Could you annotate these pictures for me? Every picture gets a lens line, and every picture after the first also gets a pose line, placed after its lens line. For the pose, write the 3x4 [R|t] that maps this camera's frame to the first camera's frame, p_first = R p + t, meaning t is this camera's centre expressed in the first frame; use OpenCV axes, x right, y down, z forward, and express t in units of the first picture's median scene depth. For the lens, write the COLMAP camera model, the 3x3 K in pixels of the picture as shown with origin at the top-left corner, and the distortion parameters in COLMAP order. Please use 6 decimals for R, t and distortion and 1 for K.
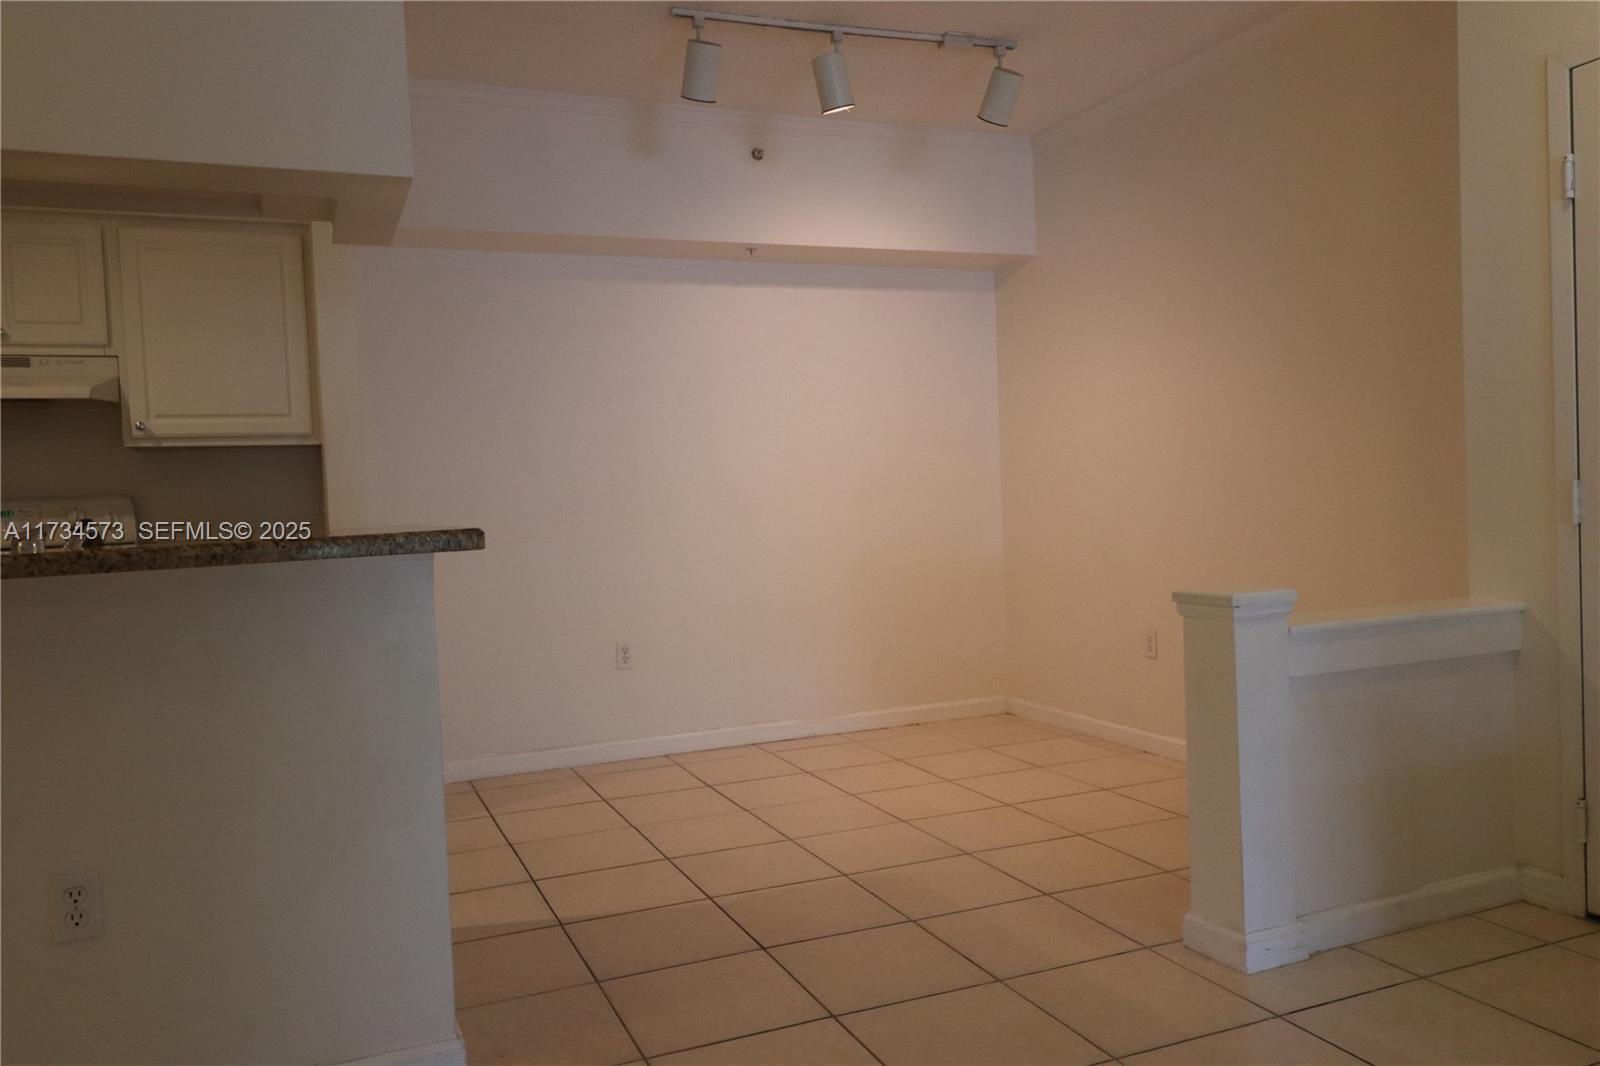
lens RADIAL K [[1189.1, 0, 792.4], [0, 1189.1, 533.5], [0, 0, 1]] dist [0.012230, -0.005780]
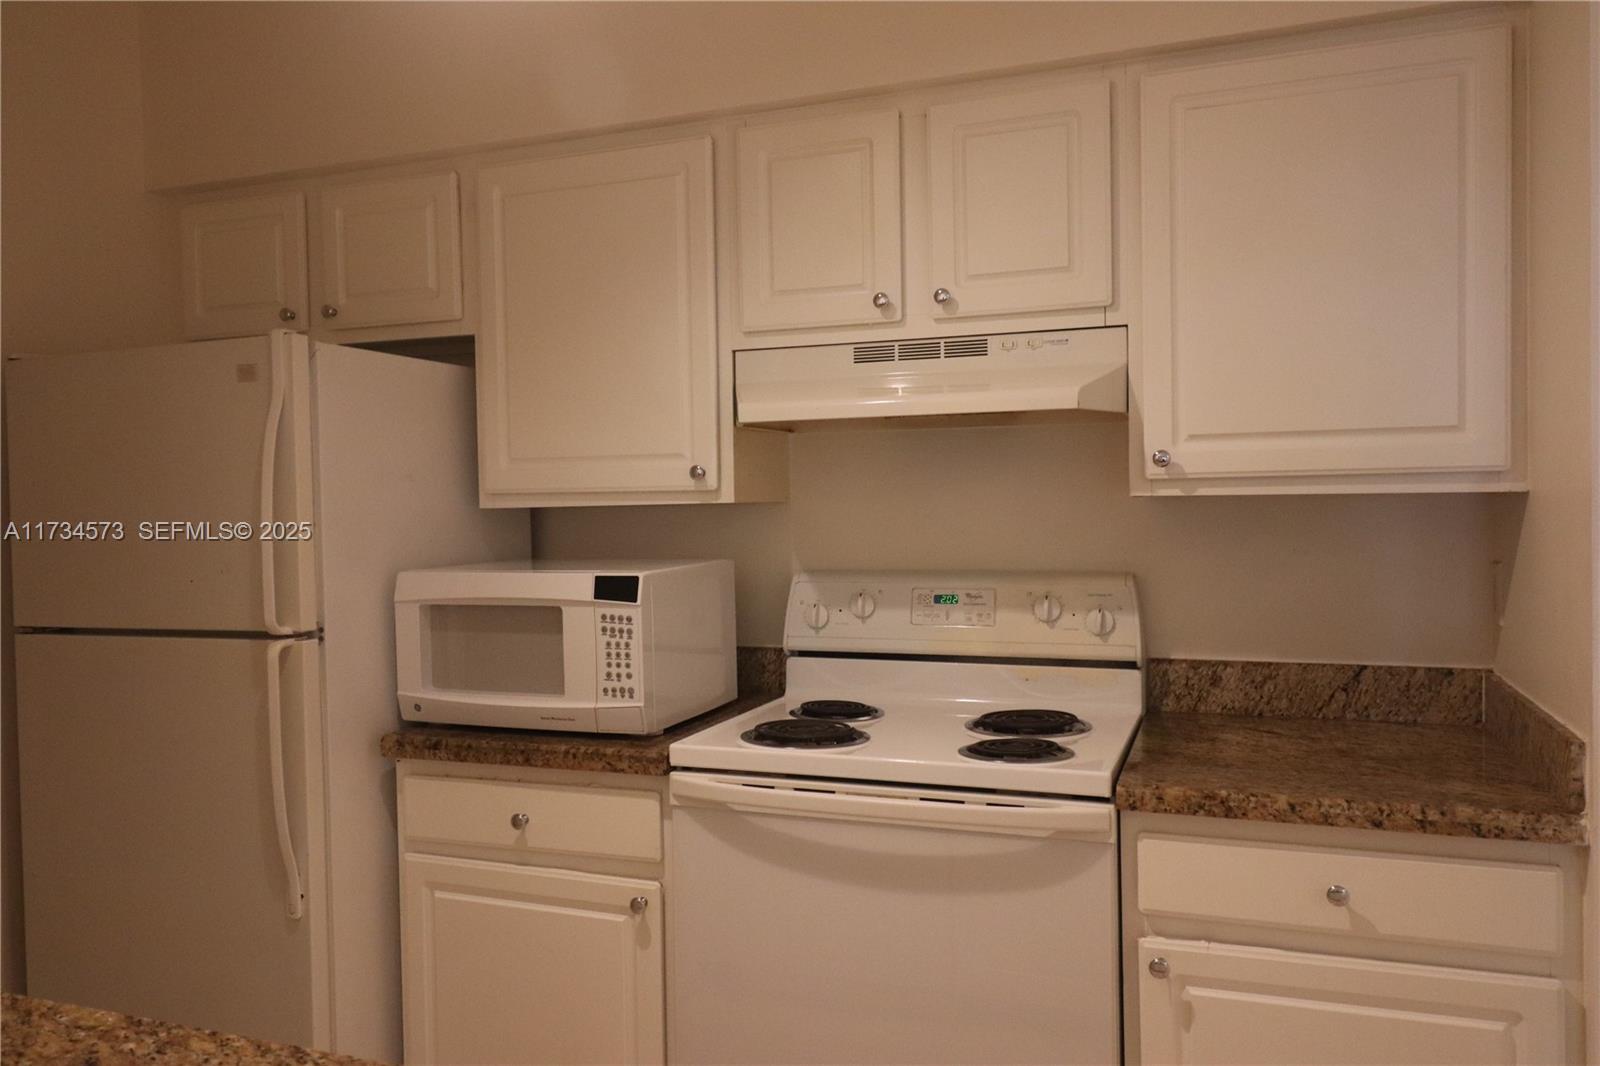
lens RADIAL K [[1189.1, 0, 799.6], [0, 1189.1, 525.9], [0, 0, 1]] dist [0.012230, -0.005780]
pose [[0.726766, 0.041599, -0.685624, -0.321781], [-0.034504, 0.999115, 0.024045, -0.071082], [0.686018, 0.006181, 0.727559, 0.545006]]
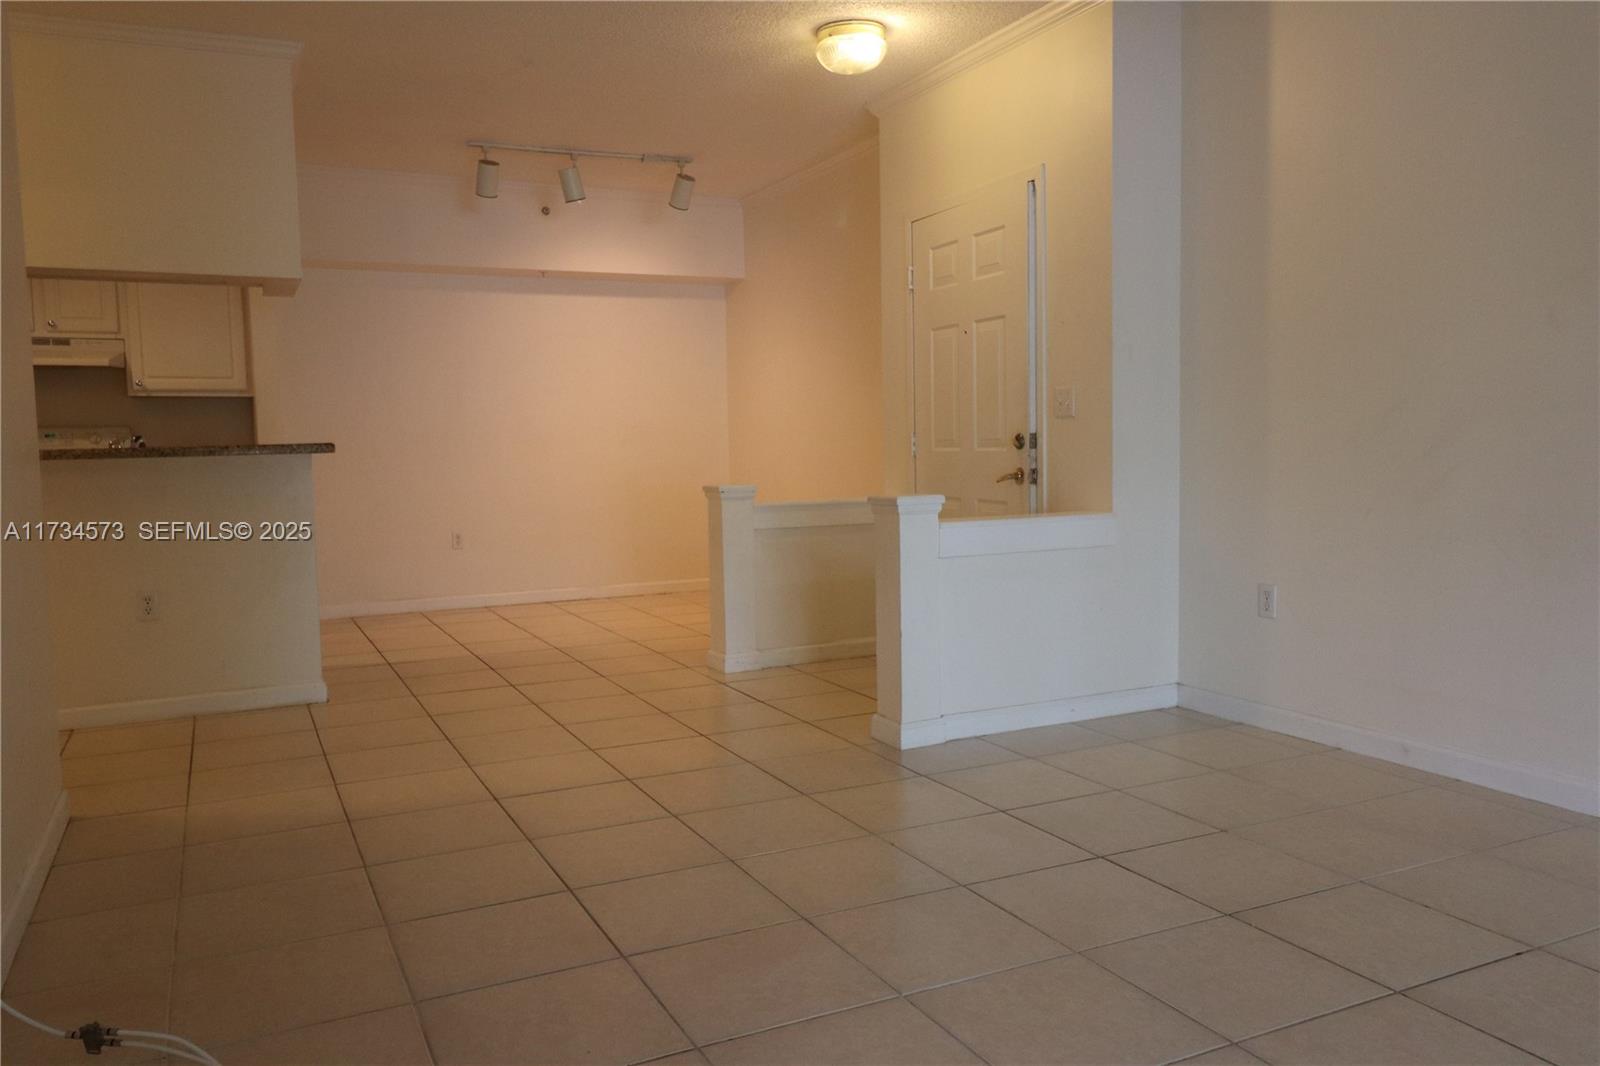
lens RADIAL K [[1189.1, 0, 791.9], [0, 1189.1, 529.7], [0, 0, 1]] dist [0.012230, -0.005780]
pose [[0.998284, 0.016313, 0.056233, 0.261563], [-0.018488, 0.999093, 0.038368, 0.031564], [-0.055556, -0.039342, 0.997680, -0.703900]]
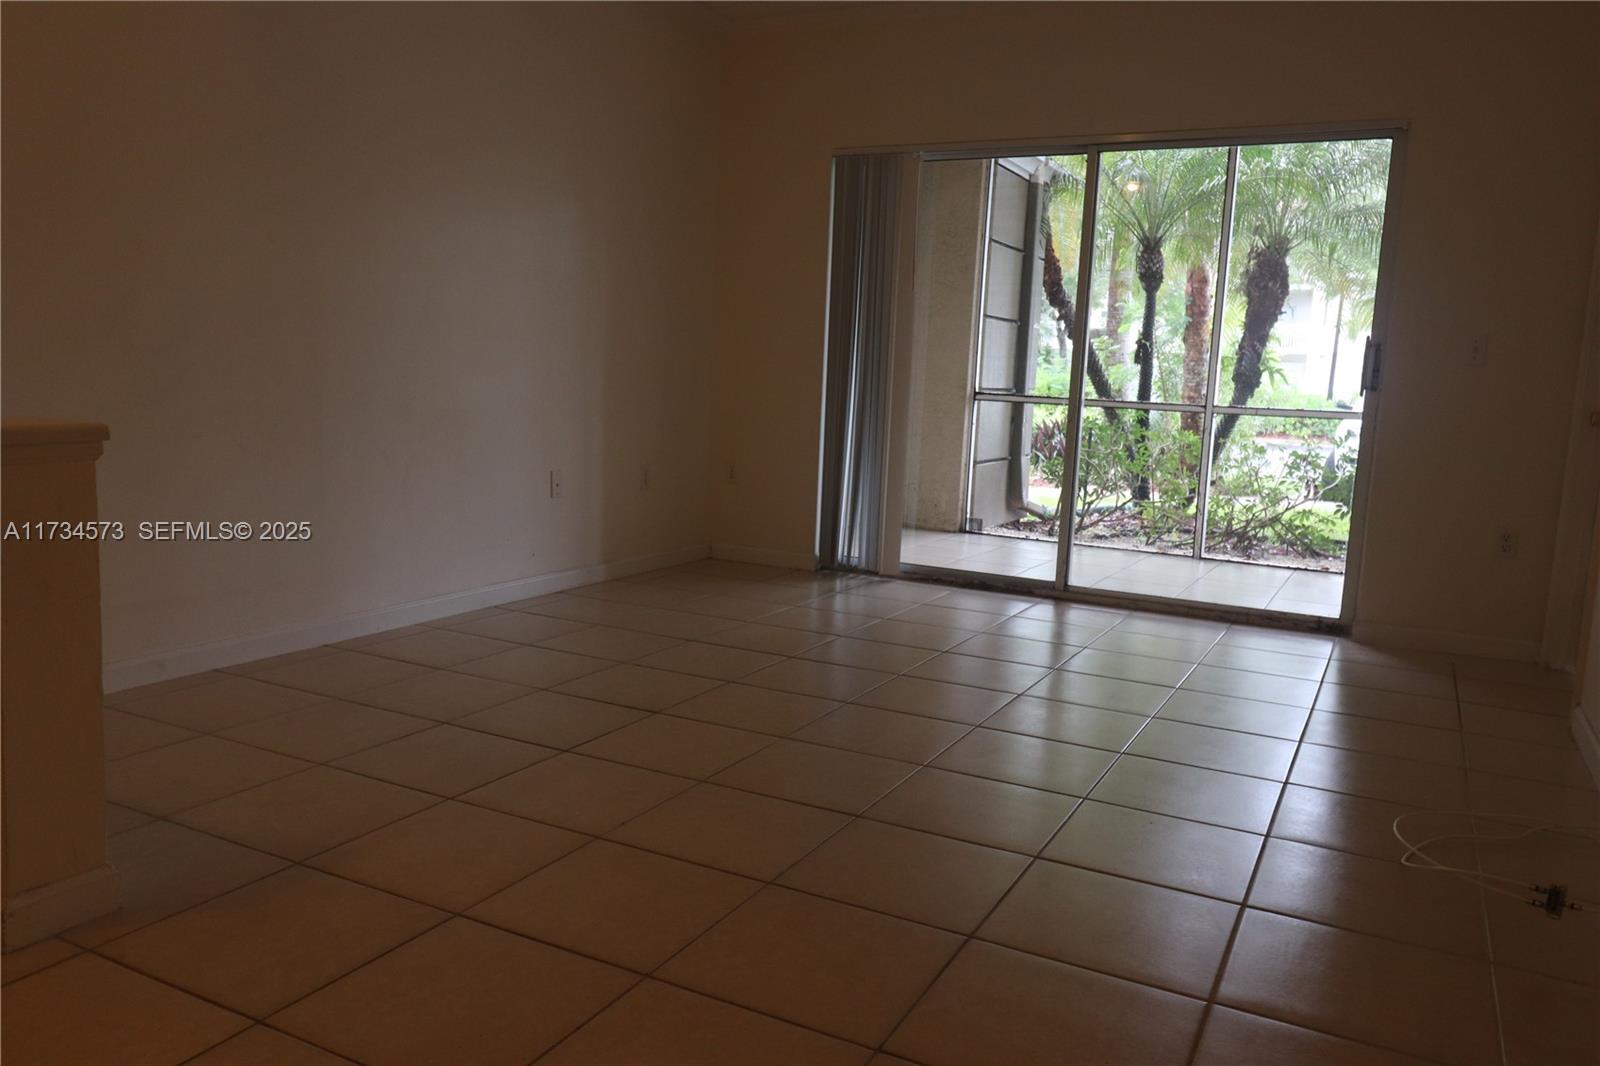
lens RADIAL K [[1189.1, 0, 794.5], [0, 1189.1, 529.9], [0, 0, 1]] dist [0.012230, -0.005780]
pose [[-0.638230, -0.090314, 0.764530, -0.184993], [0.007194, 0.992352, 0.123232, 0.025643], [-0.769812, 0.084151, -0.632699, 0.423765]]
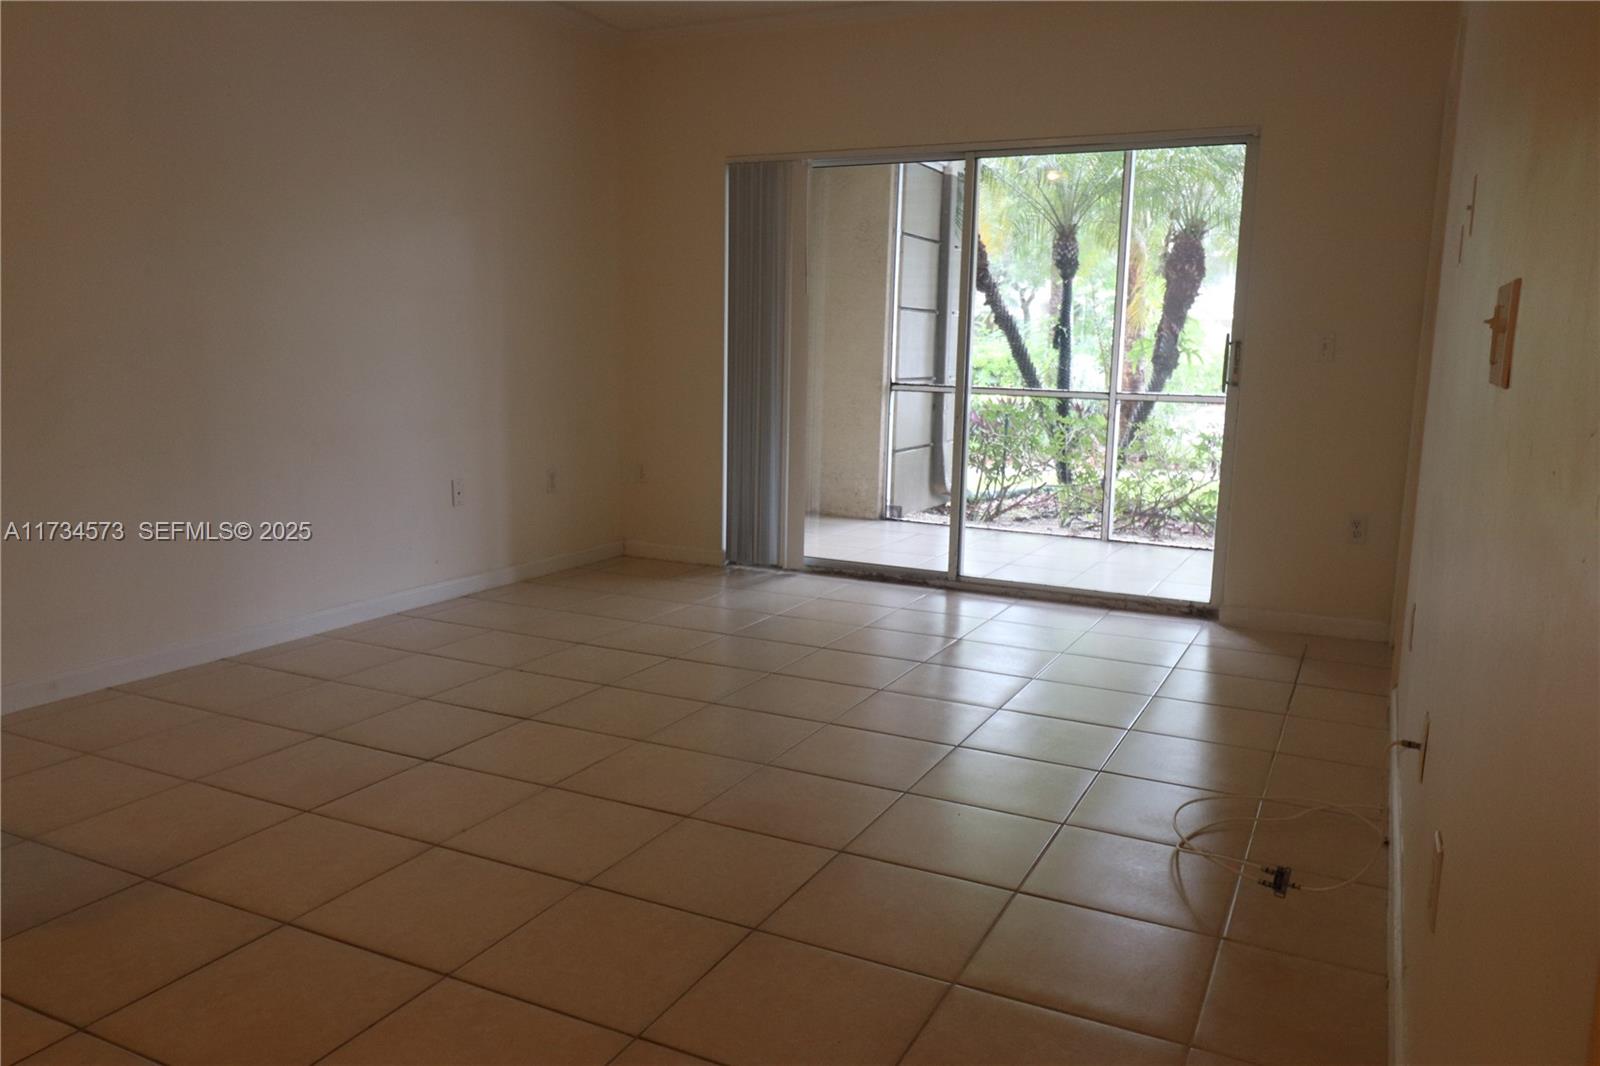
lens RADIAL K [[1189.1, 0, 789.9], [0, 1189.1, 527.3], [0, 0, 1]] dist [0.012230, -0.005780]
pose [[-0.650802, -0.089374, 0.753969, -0.284820], [0.030132, 0.989225, 0.143270, -0.008717], [-0.758649, 0.115958, -0.641097, 0.380345]]
